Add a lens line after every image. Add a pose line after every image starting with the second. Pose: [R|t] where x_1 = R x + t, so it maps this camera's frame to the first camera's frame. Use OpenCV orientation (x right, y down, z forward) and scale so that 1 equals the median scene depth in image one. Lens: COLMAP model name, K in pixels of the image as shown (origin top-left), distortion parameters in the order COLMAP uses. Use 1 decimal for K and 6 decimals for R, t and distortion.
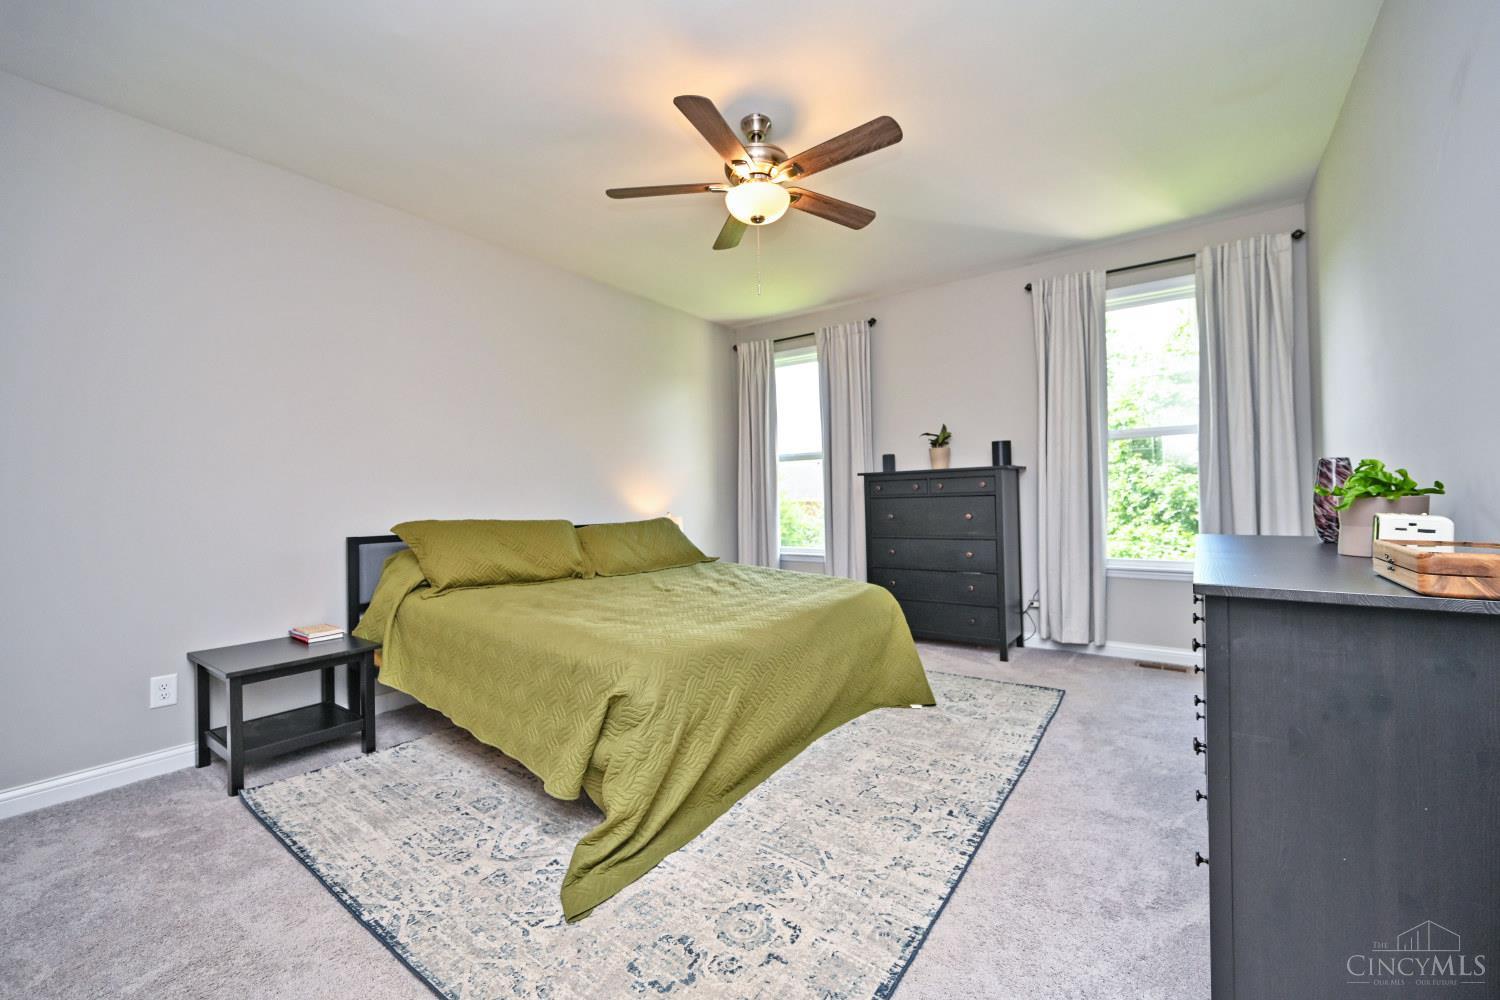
lens RADIAL K [[596.6, 0, 754.0], [0, 596.6, 494.7], [0, 0, 1]] dist [0.003883, 0.000160]
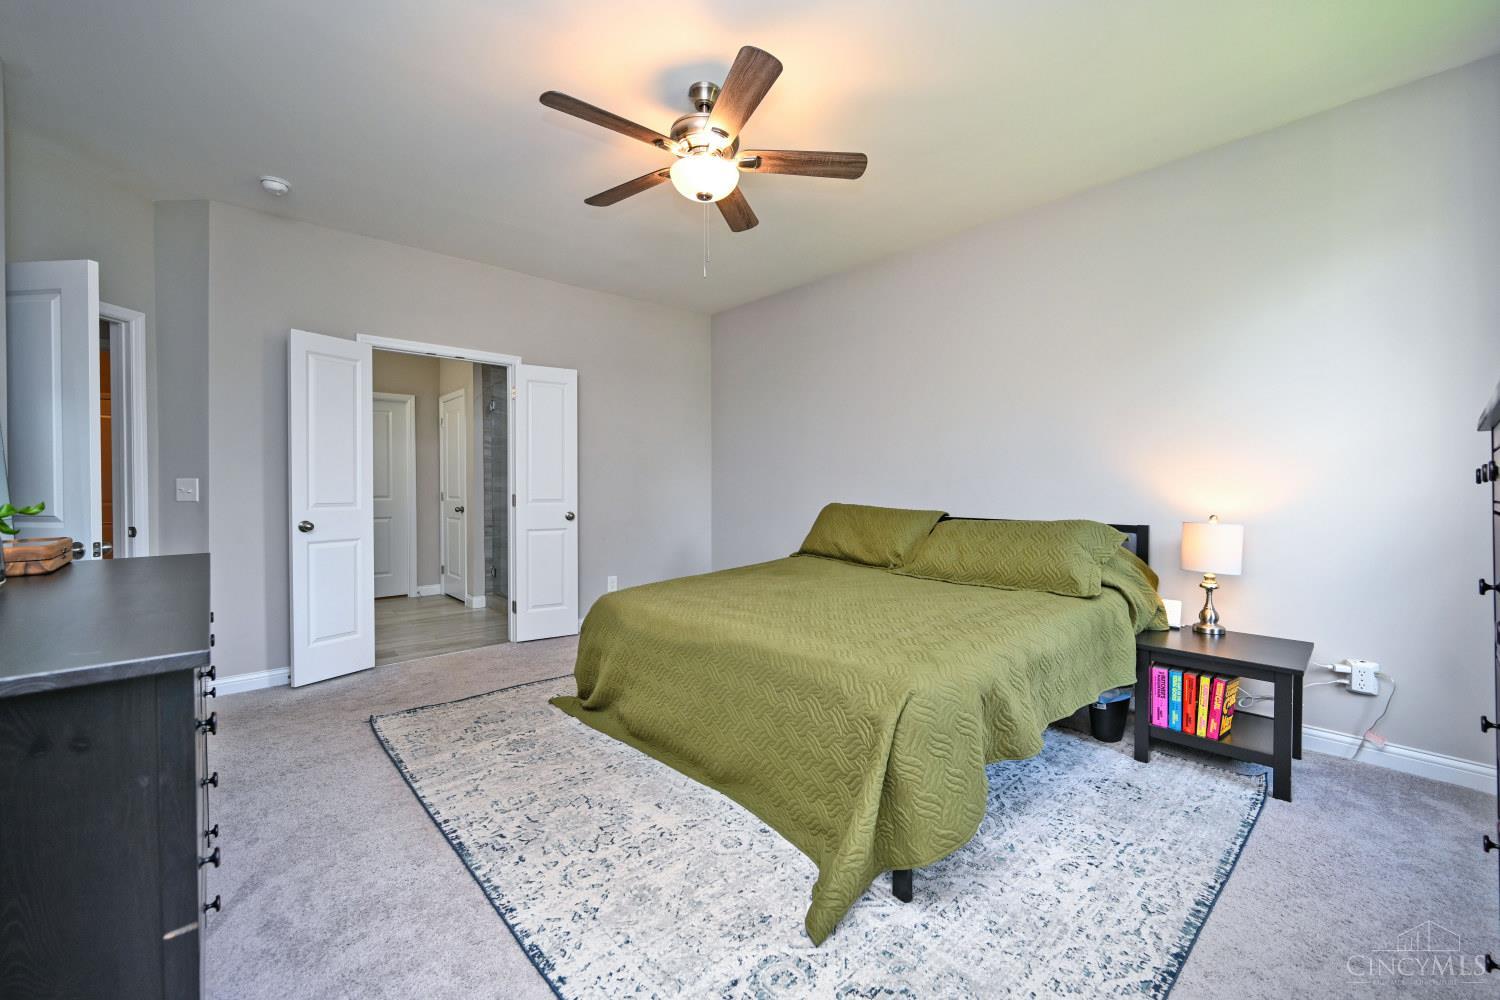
lens RADIAL K [[596.6, 0, 754.2], [0, 596.6, 495.8], [0, 0, 1]] dist [0.003883, 0.000160]
pose [[-0.190445, 0.038097, -0.980958, 1.136085], [0.011071, 0.999267, 0.036658, -0.036310], [0.981635, -0.003879, -0.190727, 1.541221]]
